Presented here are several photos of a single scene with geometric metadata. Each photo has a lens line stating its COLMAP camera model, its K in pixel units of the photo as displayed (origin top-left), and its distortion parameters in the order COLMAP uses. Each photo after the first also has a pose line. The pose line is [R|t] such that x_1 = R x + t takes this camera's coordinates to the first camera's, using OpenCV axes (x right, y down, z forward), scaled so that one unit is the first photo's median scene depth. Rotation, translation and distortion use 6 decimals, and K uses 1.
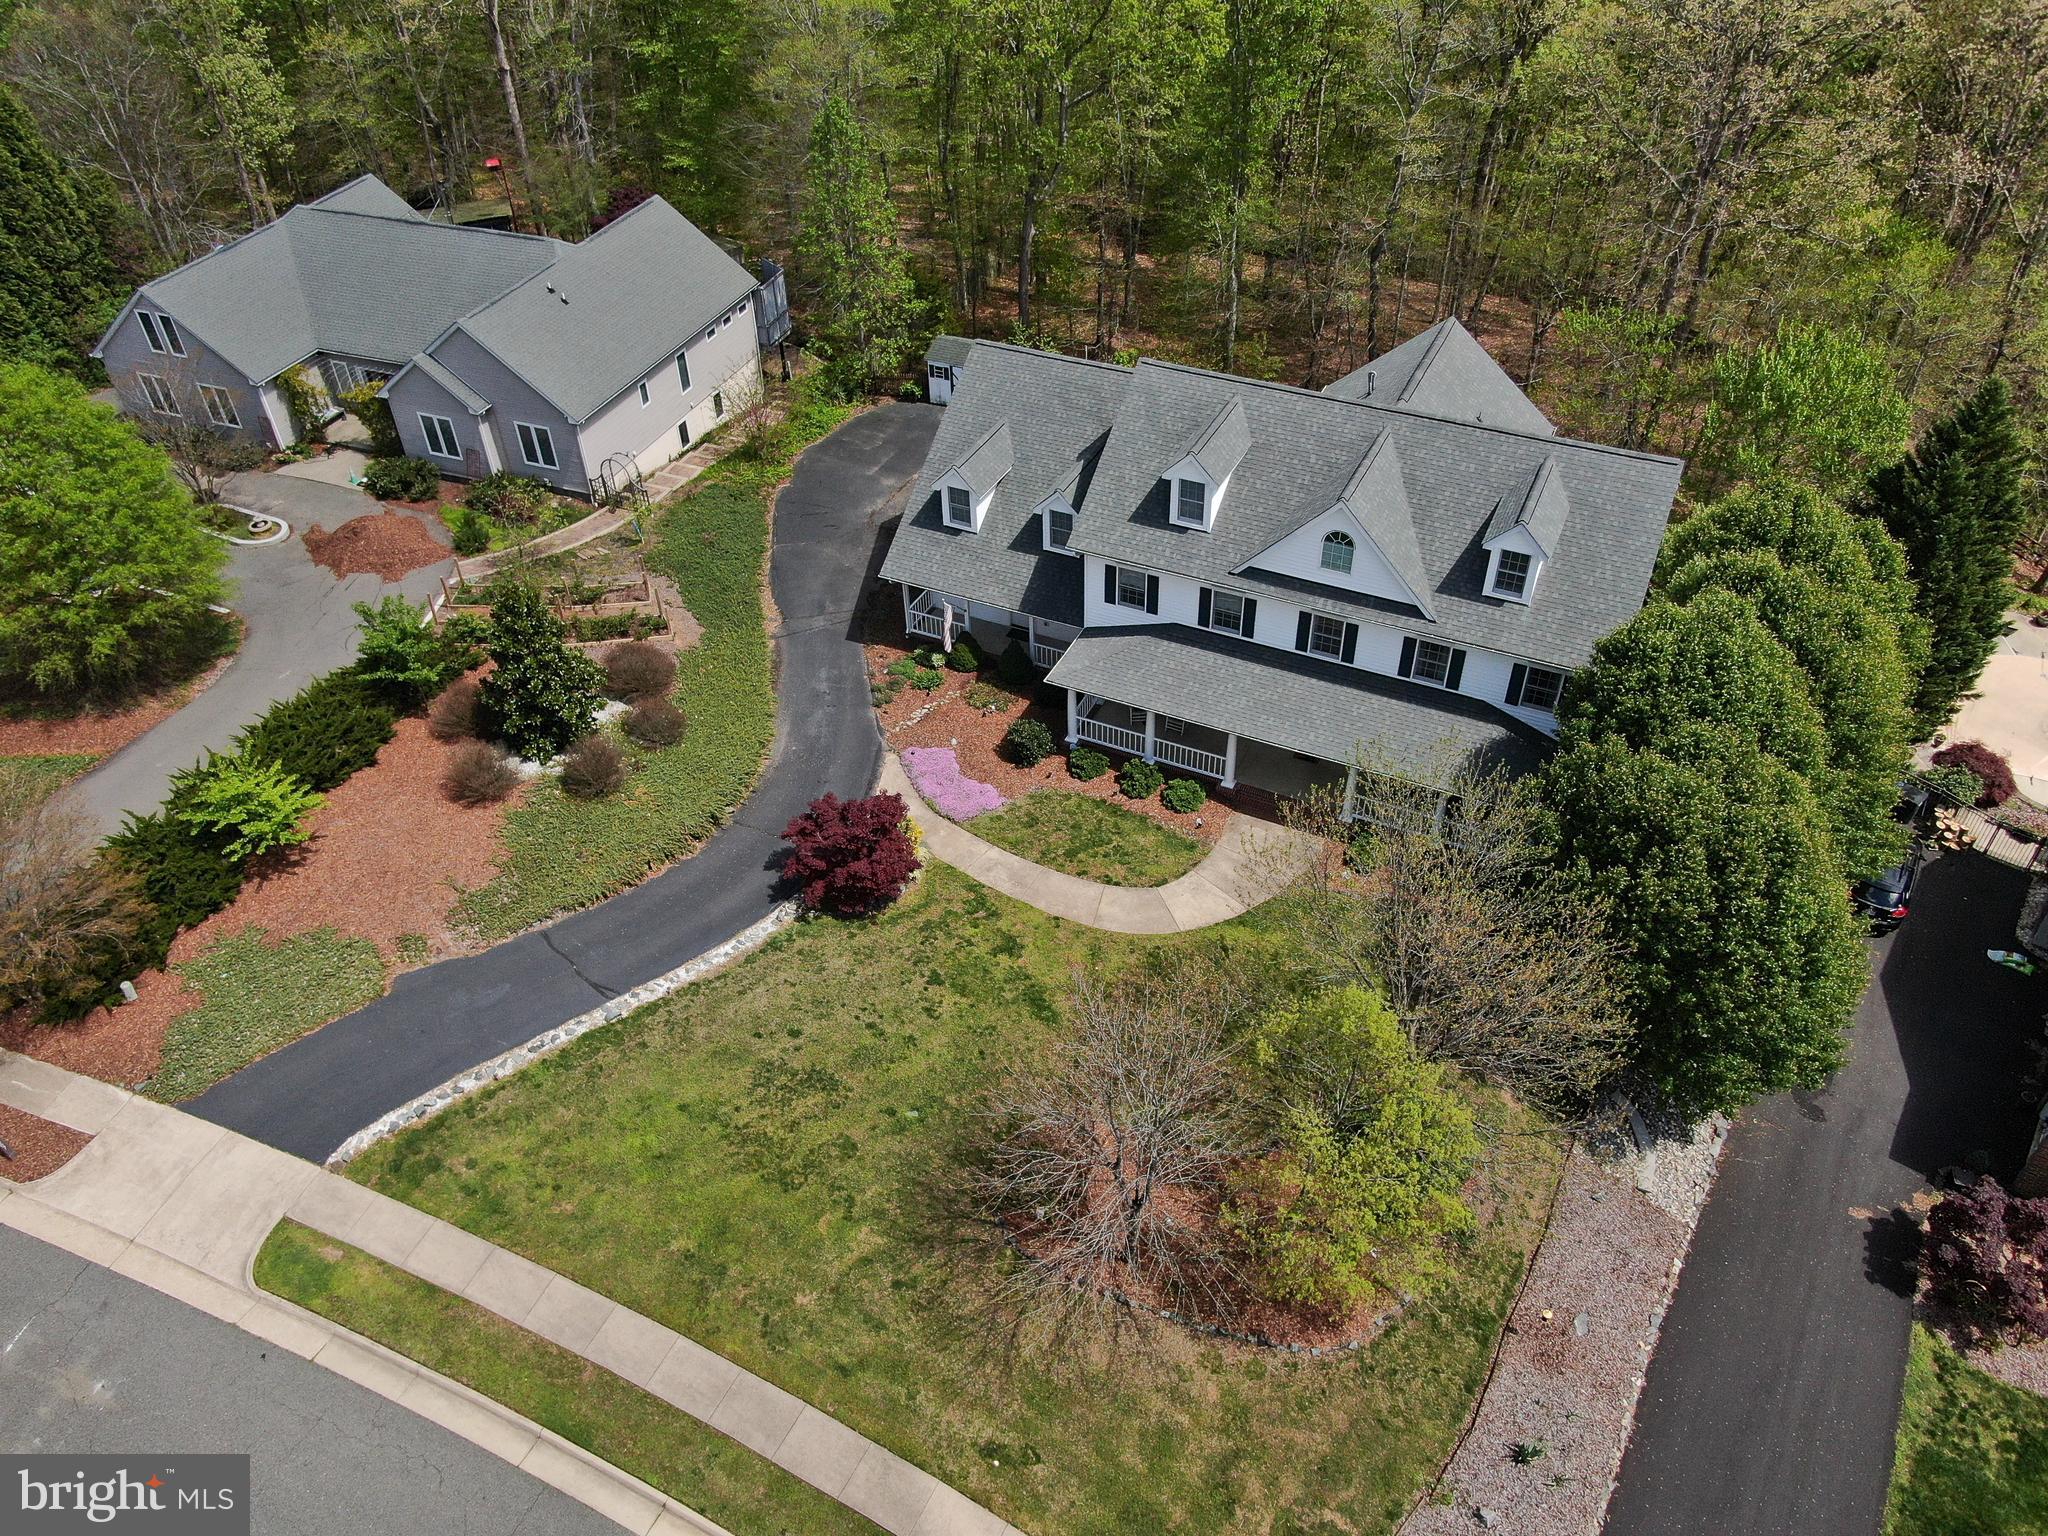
lens RADIAL K [[1503.5, 0, 1032.7], [0, 1503.5, 760.7], [0, 0, 1]] dist [-0.021973, 0.010436]
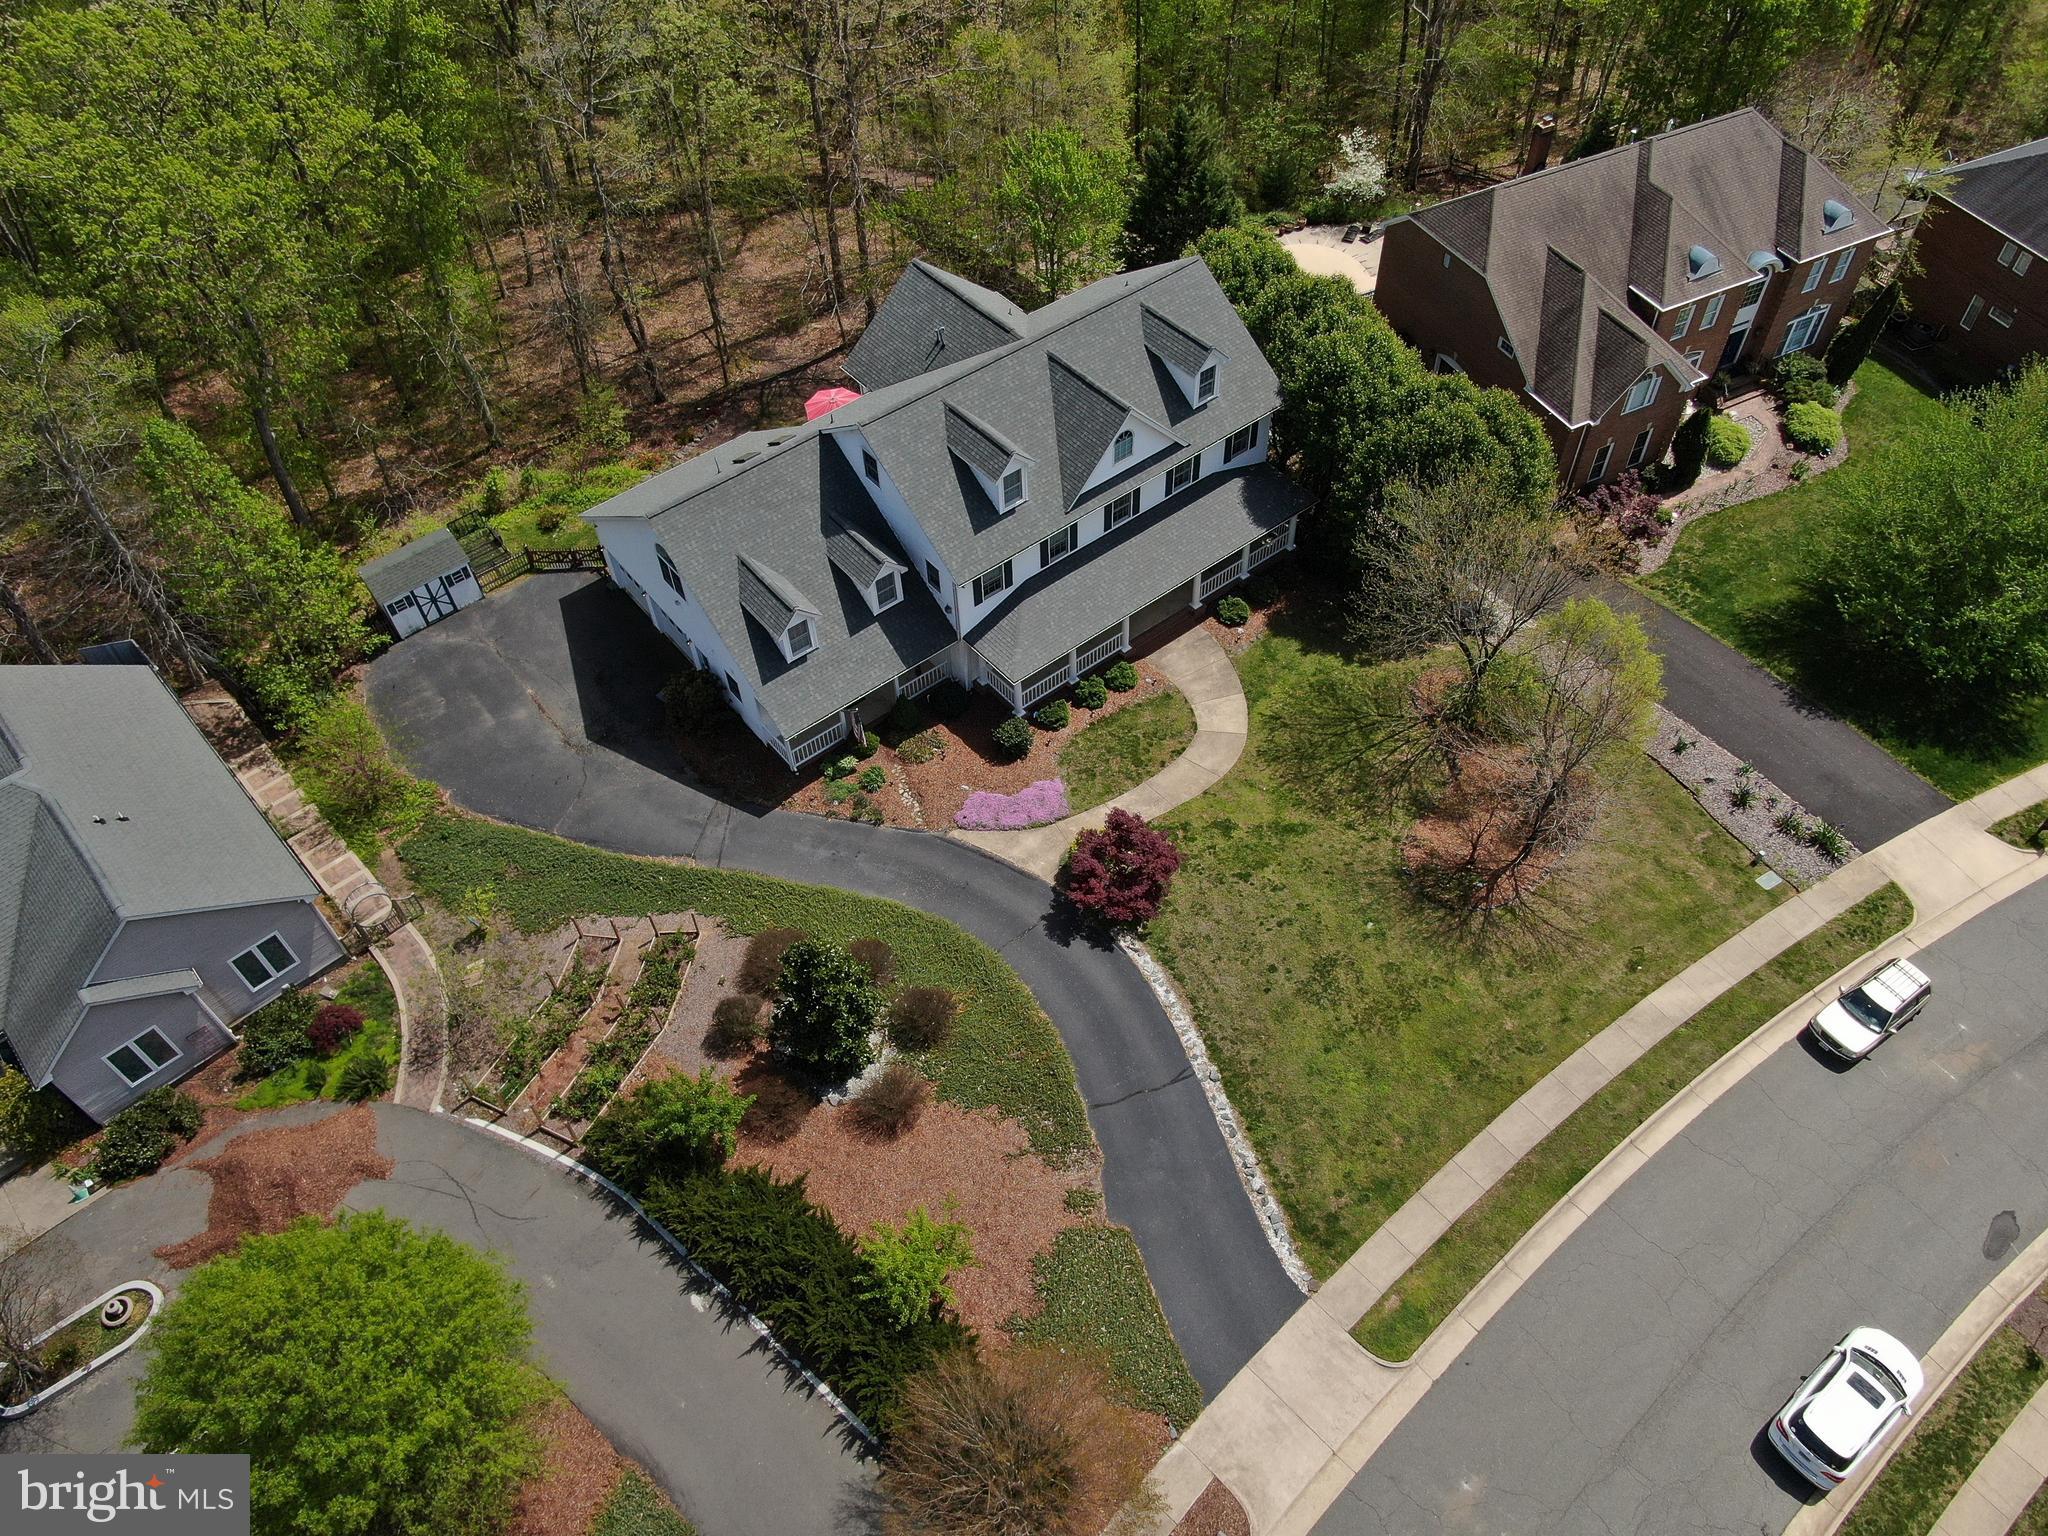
lens RADIAL K [[1503.5, 0, 1032.9], [0, 1503.5, 769.7], [0, 0, 1]] dist [-0.021973, 0.010436]
pose [[0.432976, -0.689416, 0.580722, -0.772541], [0.596685, 0.702094, 0.388627, -0.491392], [-0.675647, 0.178241, 0.715354, 0.173800]]
